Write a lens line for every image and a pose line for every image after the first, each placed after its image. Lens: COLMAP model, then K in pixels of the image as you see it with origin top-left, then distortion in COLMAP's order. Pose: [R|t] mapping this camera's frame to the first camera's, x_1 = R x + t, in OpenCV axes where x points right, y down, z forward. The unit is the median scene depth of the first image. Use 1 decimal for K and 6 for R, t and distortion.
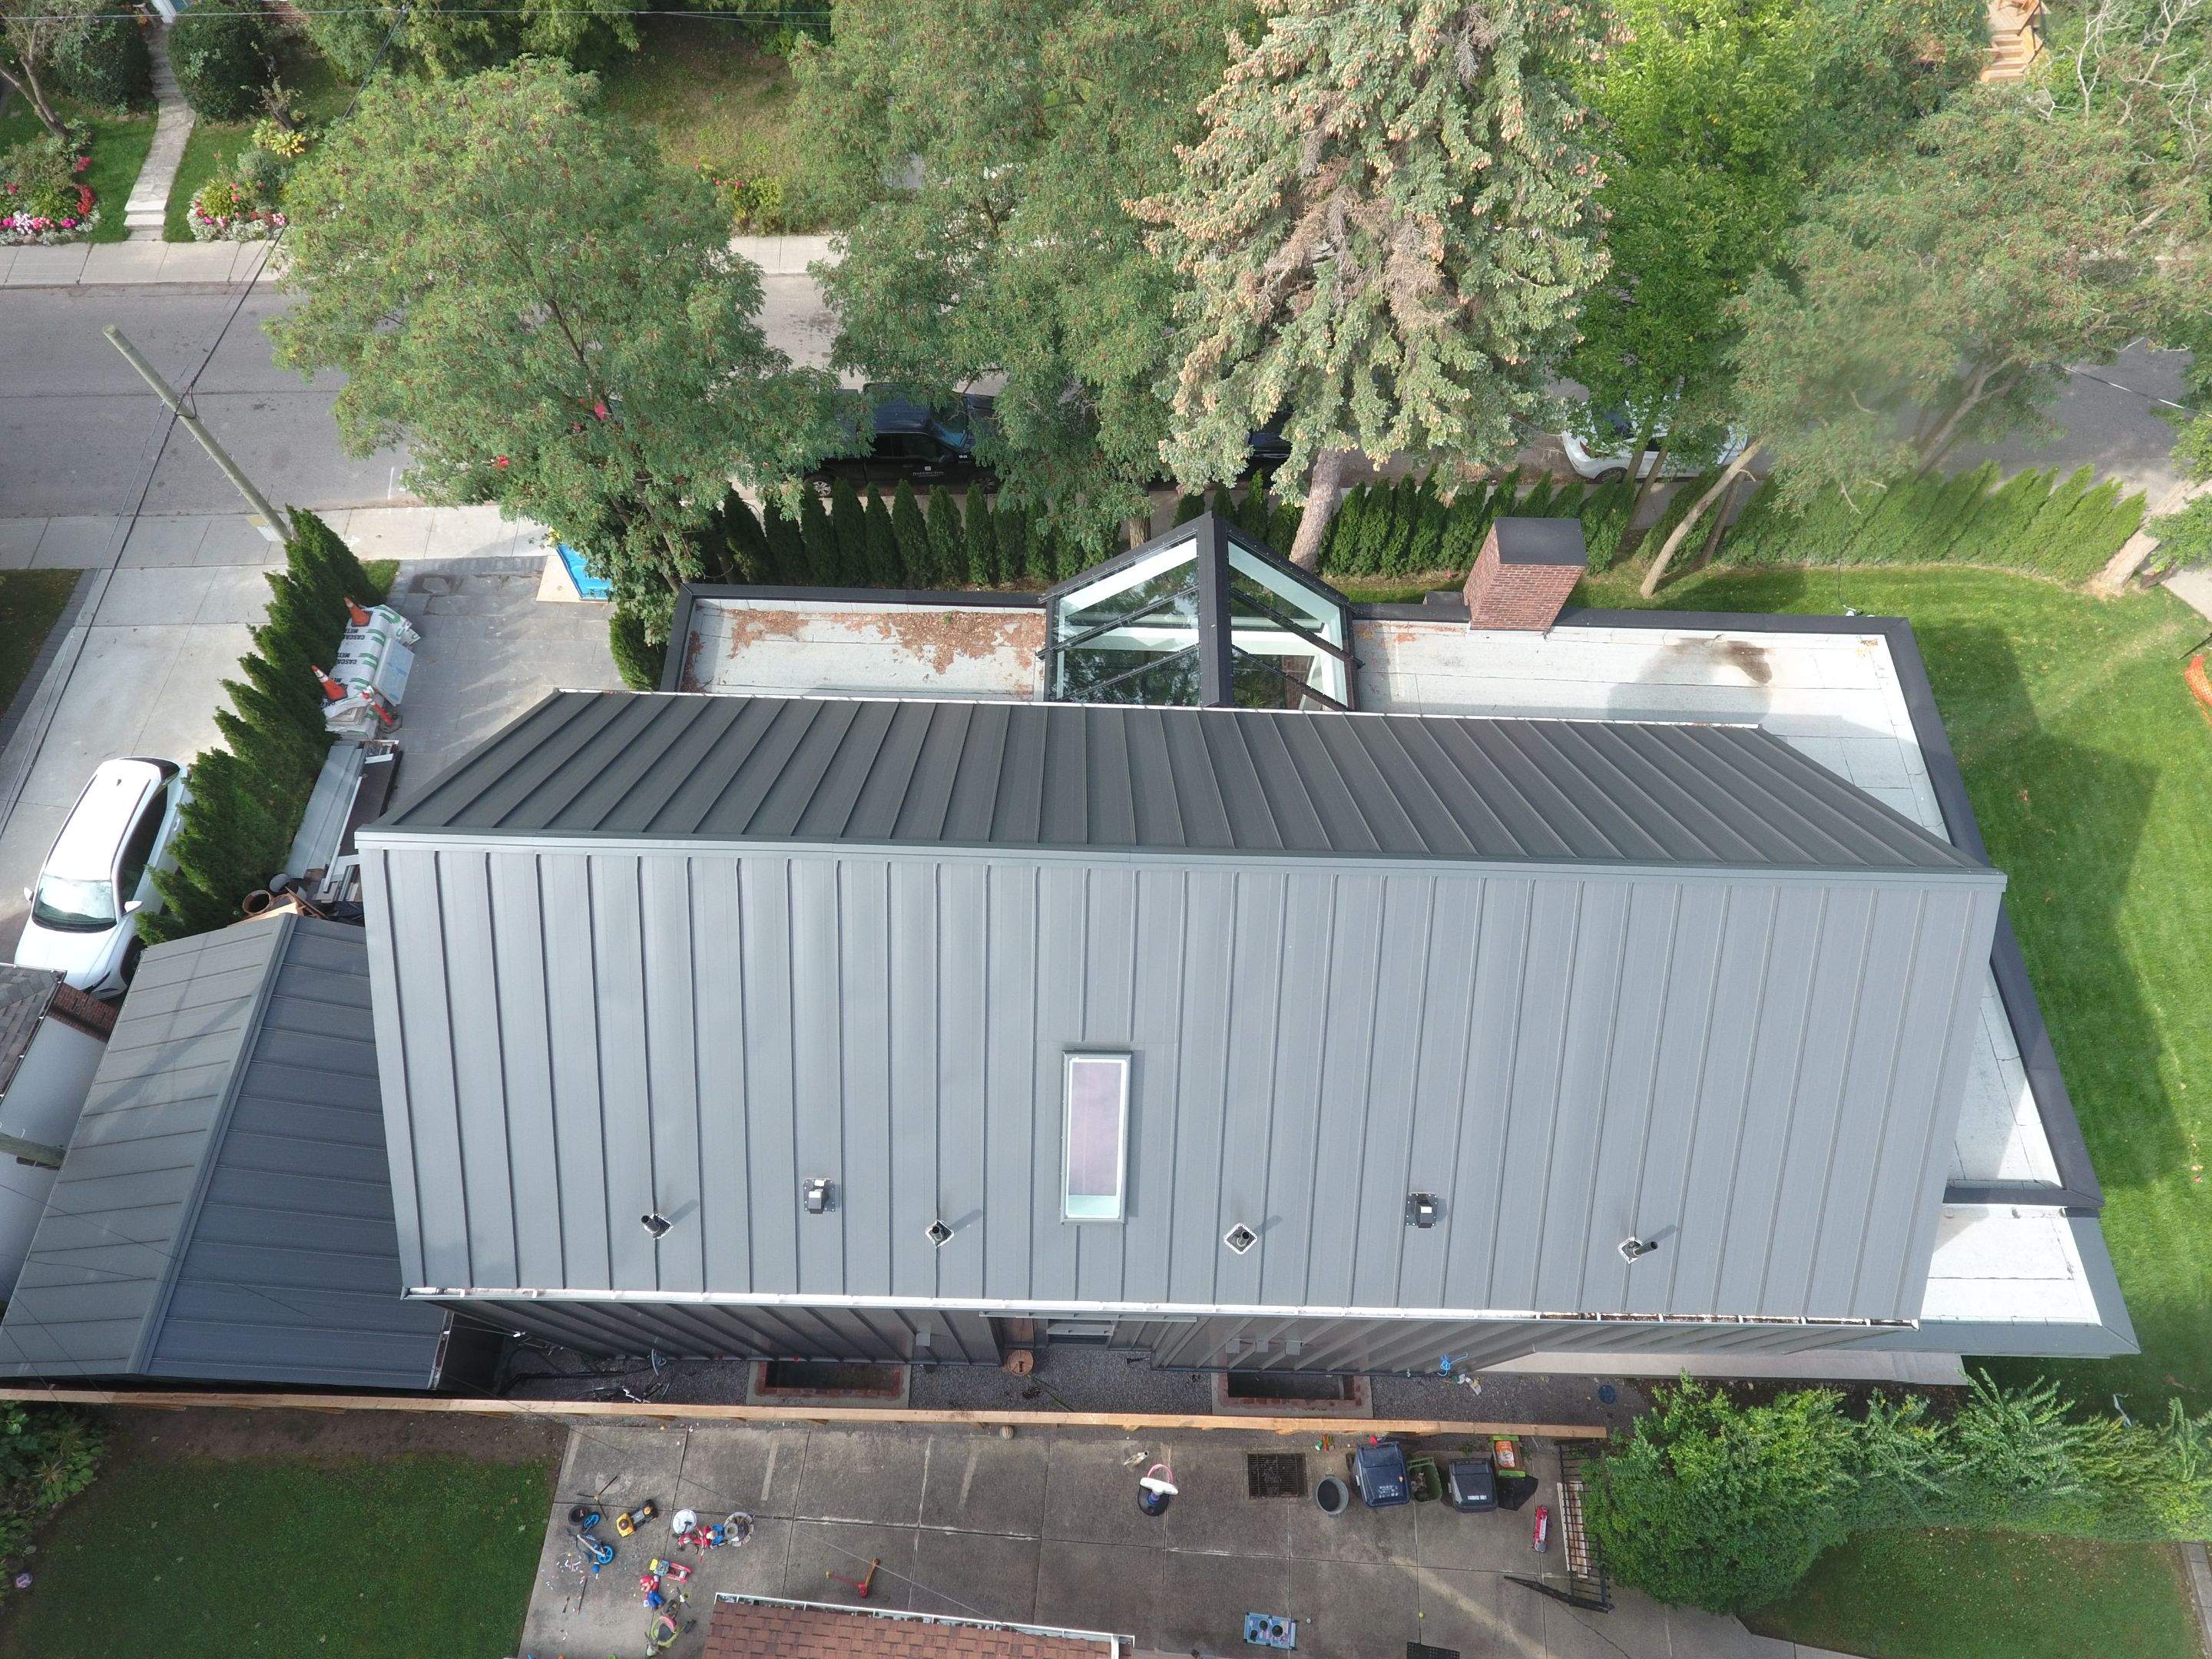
lens RADIAL K [[1293.8, 0, 1086.5], [0, 1293.8, 818.7], [0, 0, 1]] dist [-0.001671, -0.001135]
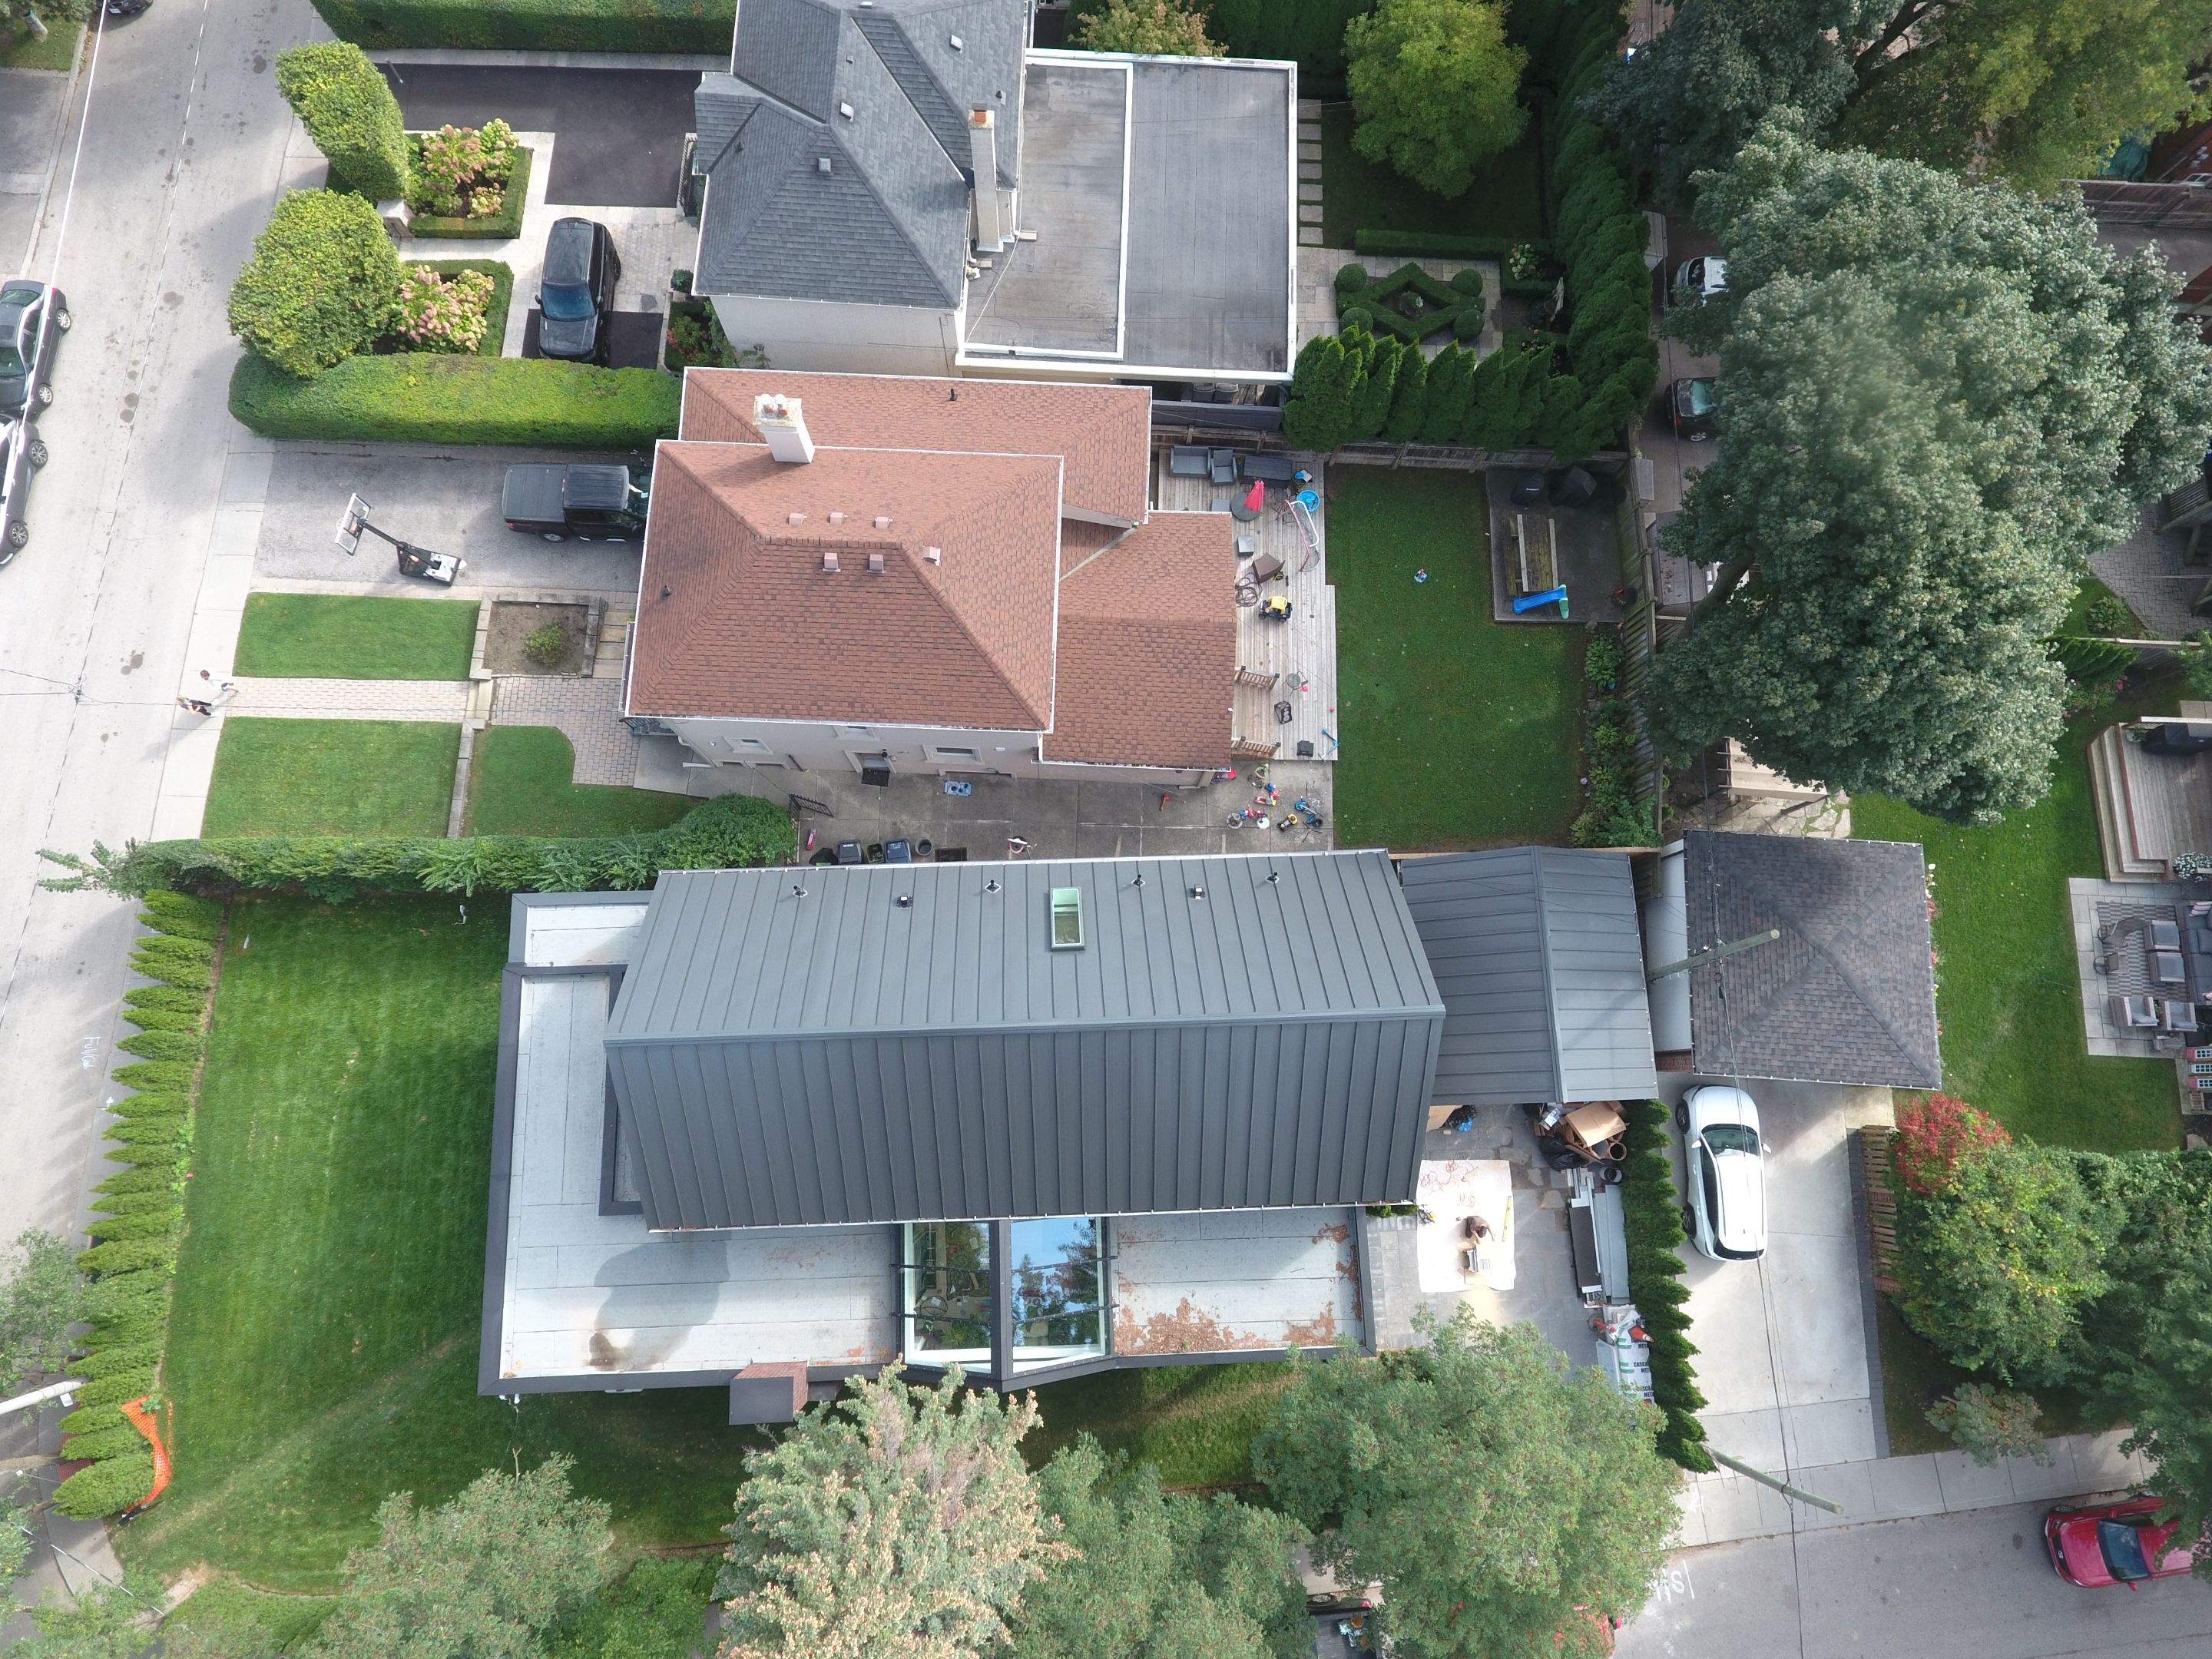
lens RADIAL K [[1292.1, 0, 1097.8], [0, 1292.1, 832.9], [0, 0, 1]] dist [0.000880, 0.000779]
pose [[-0.997122, 0.042023, -0.063106, 0.055425], [-0.072474, -0.772746, 0.630564, -0.660068], [-0.022267, 0.633323, 0.773567, -0.468909]]
